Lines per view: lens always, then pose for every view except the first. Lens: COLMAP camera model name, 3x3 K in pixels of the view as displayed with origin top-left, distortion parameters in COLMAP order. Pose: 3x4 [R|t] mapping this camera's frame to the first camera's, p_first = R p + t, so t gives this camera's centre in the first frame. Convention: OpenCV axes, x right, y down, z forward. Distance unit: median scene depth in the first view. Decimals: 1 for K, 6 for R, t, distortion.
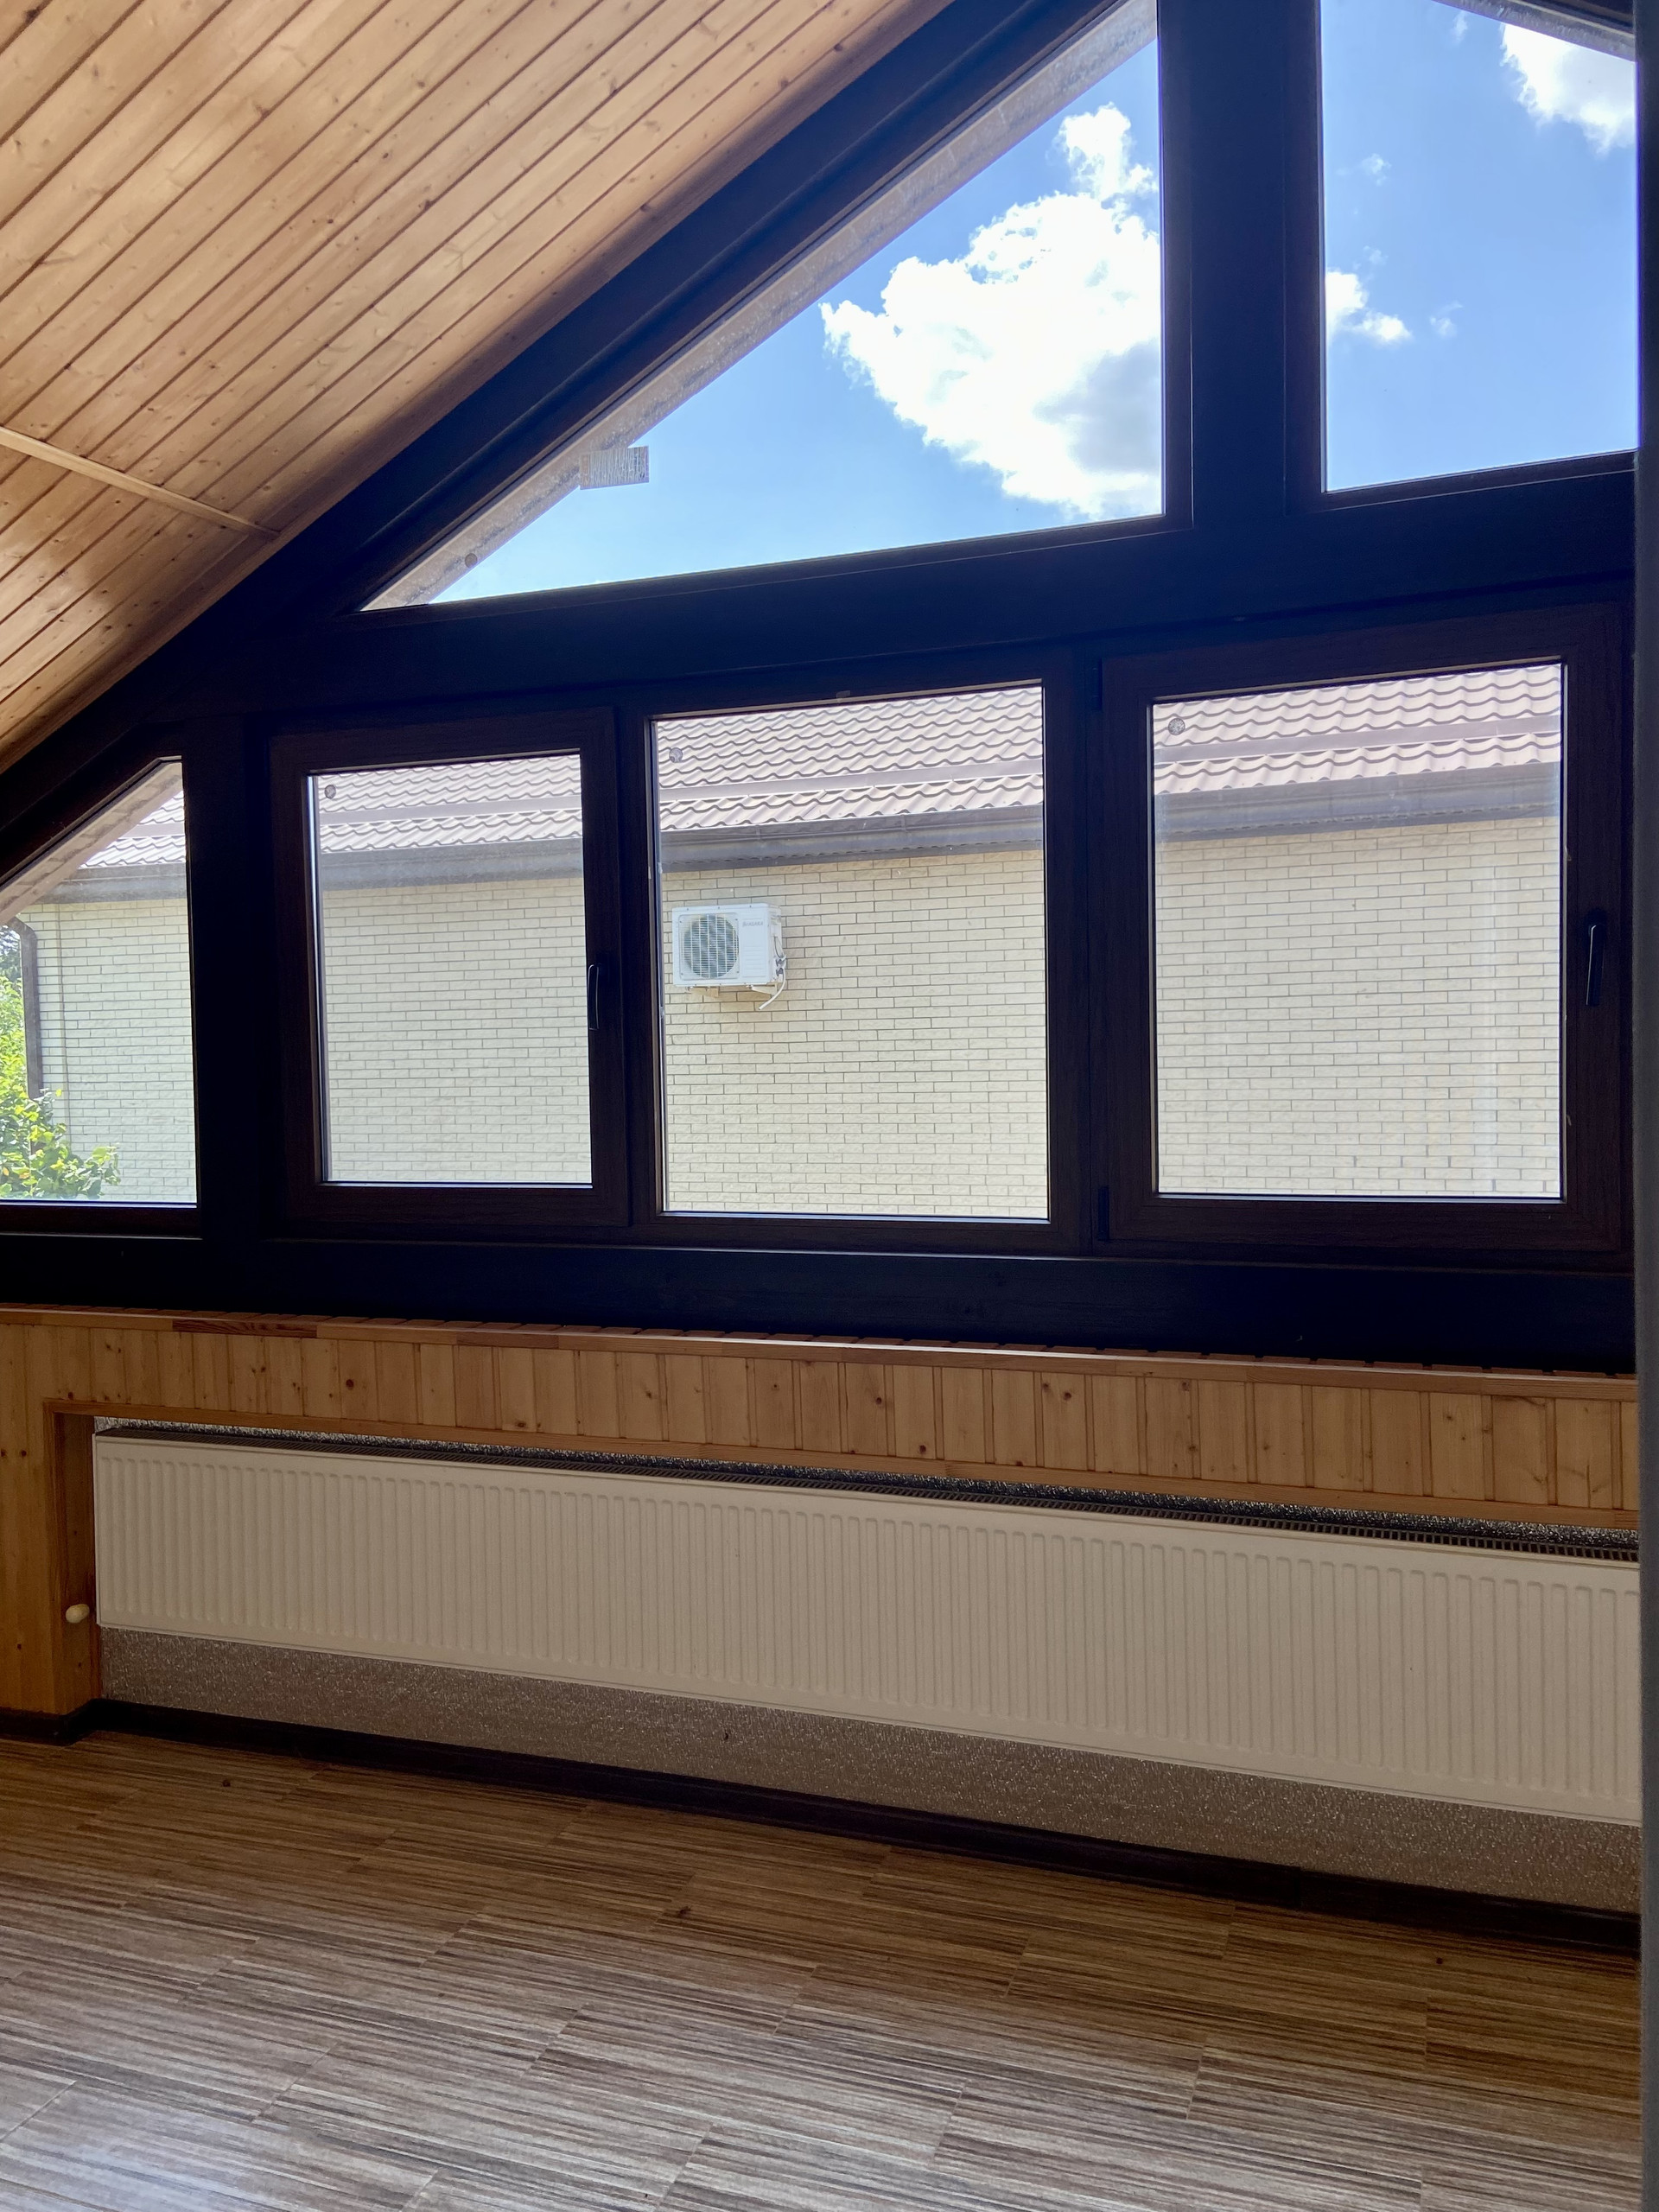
lens RADIAL K [[1651.4, 0, 829.5], [0, 1651.4, 1106.0], [0, 0, 1]] dist [0.106841, -0.130551]
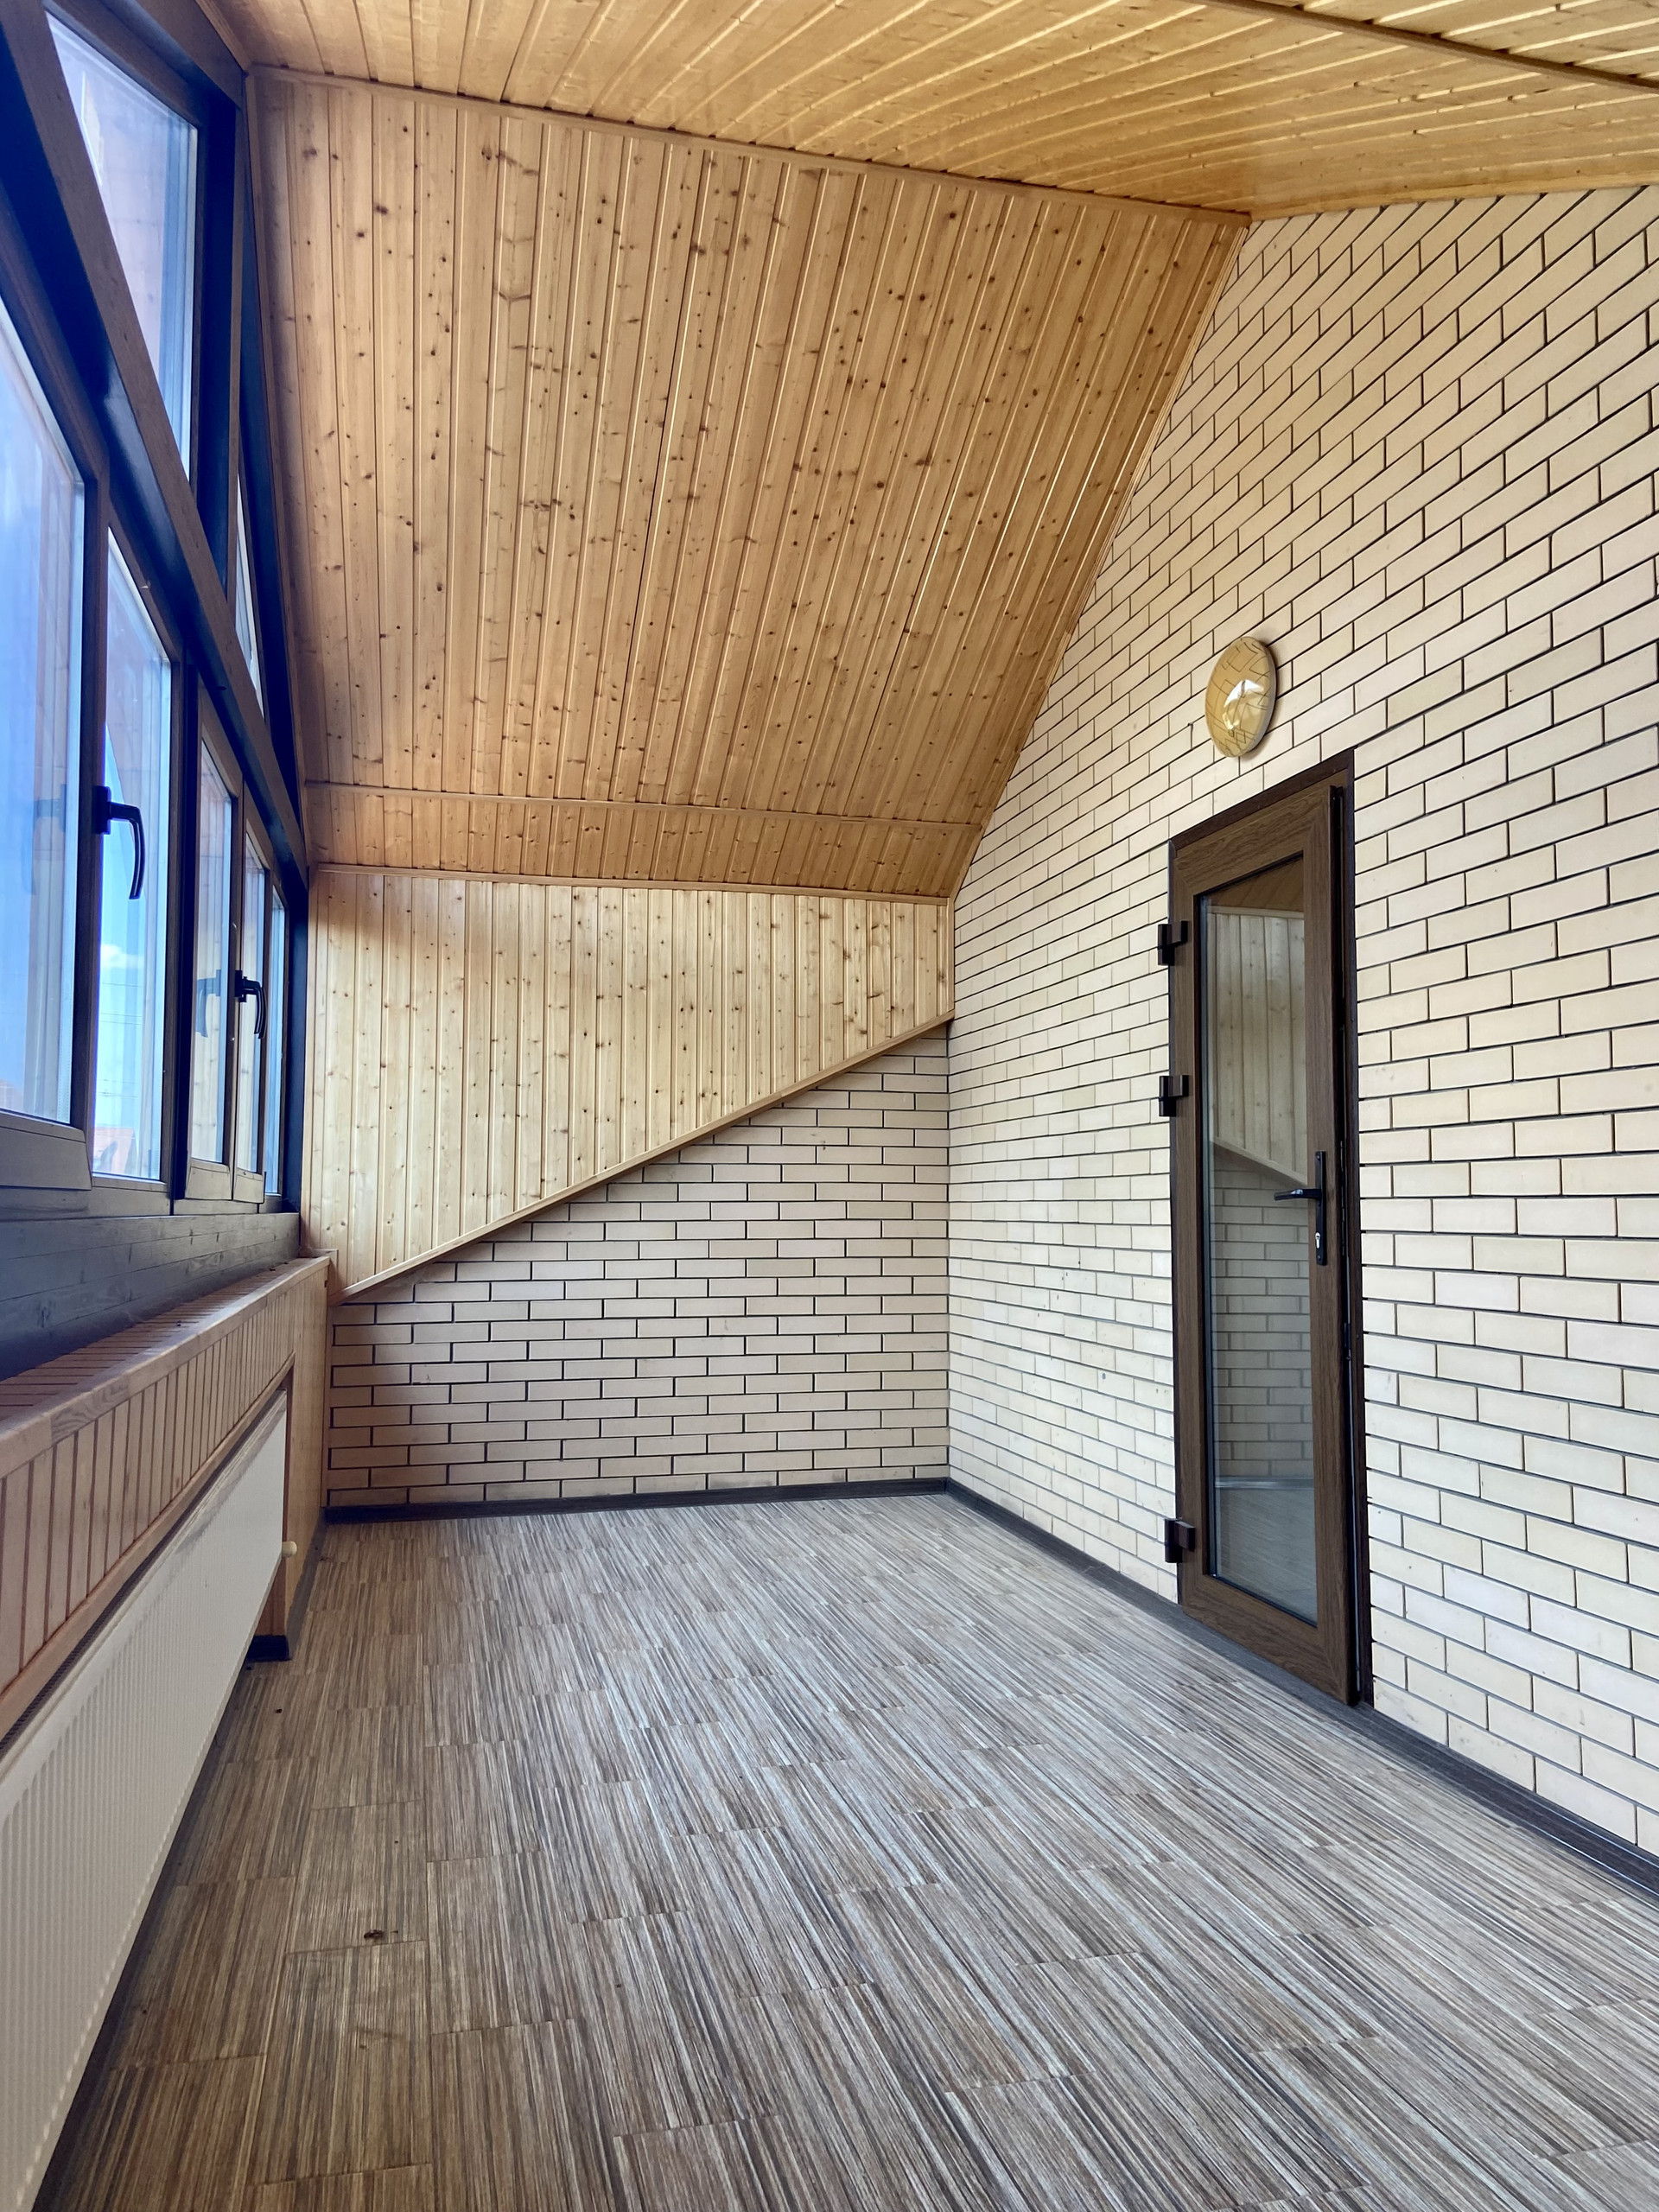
lens RADIAL K [[1651.4, 0, 829.5], [0, 1651.4, 1106.0], [0, 0, 1]] dist [0.106841, -0.130551]
pose [[-0.557330, 0.078535, 0.826569, -1.159441], [0.051997, 0.996864, -0.059656, 0.133148], [-0.828662, 0.009731, -0.559665, 1.525922]]
